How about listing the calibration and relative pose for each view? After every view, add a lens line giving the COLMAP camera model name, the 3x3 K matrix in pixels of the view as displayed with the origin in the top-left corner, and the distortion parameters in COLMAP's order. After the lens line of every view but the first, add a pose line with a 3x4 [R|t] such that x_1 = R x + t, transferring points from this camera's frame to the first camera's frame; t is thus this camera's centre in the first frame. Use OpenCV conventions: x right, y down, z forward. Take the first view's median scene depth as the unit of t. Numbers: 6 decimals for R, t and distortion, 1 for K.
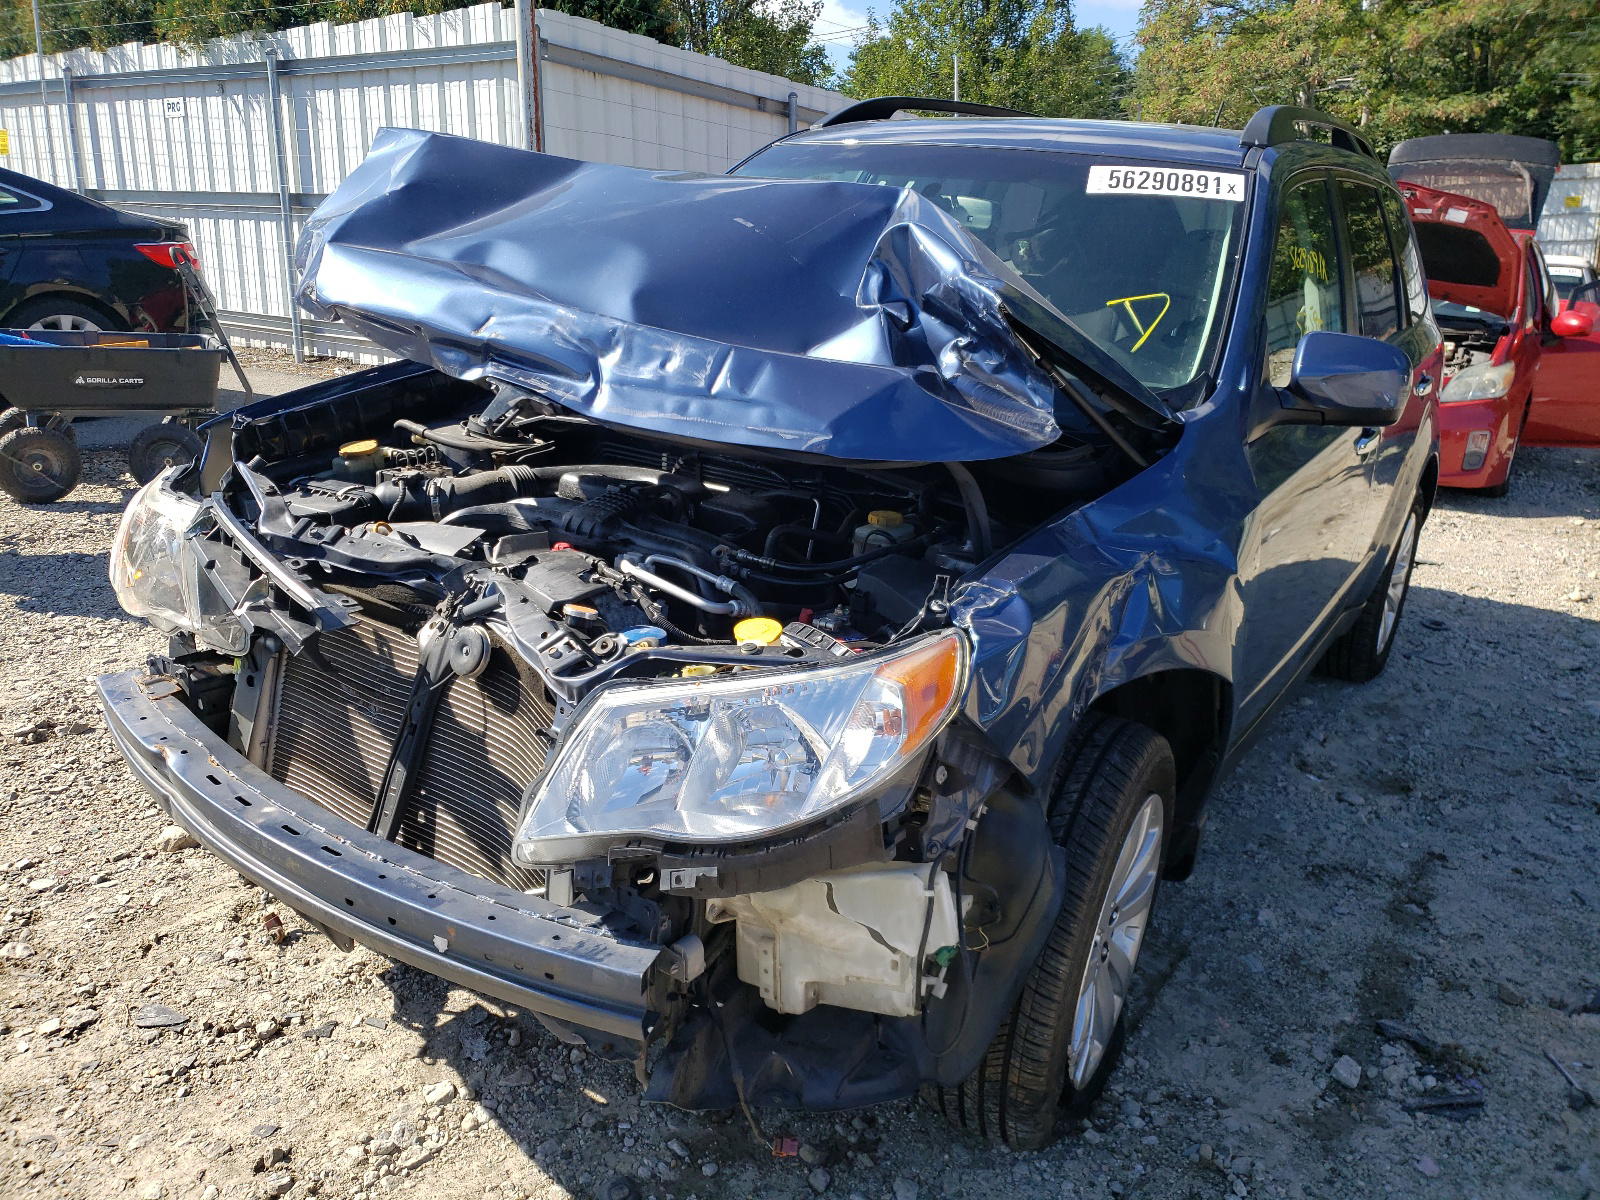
lens RADIAL K [[1230.0, 0, 895.3], [0, 1230.0, 597.7], [0, 0, 1]] dist [0.075524, -0.046960]
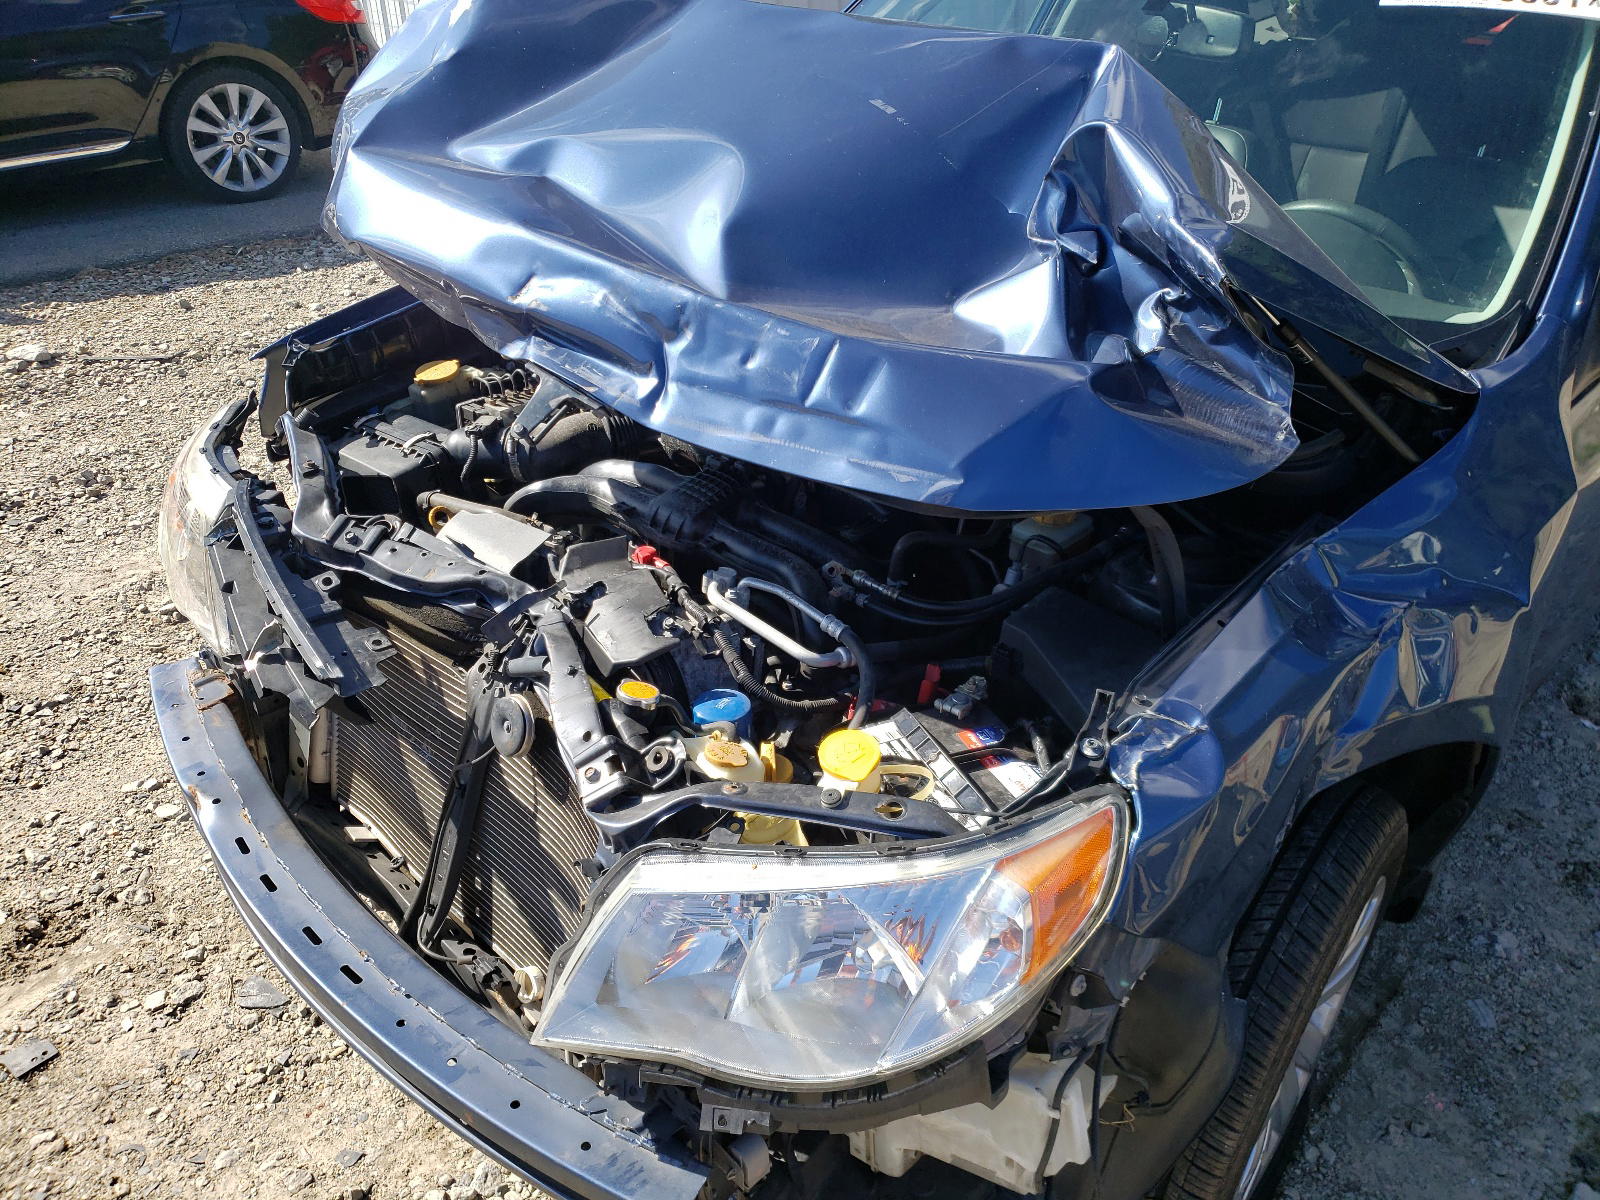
lens RADIAL K [[1230.0, 0, 895.3], [0, 1230.0, 597.7], [0, 0, 1]] dist [0.075524, -0.046960]
pose [[0.983789, 0.068105, -0.165895, 0.029645], [-0.028253, 0.972388, 0.231652, -0.207507], [0.177091, -0.223210, 0.958549, 0.251757]]
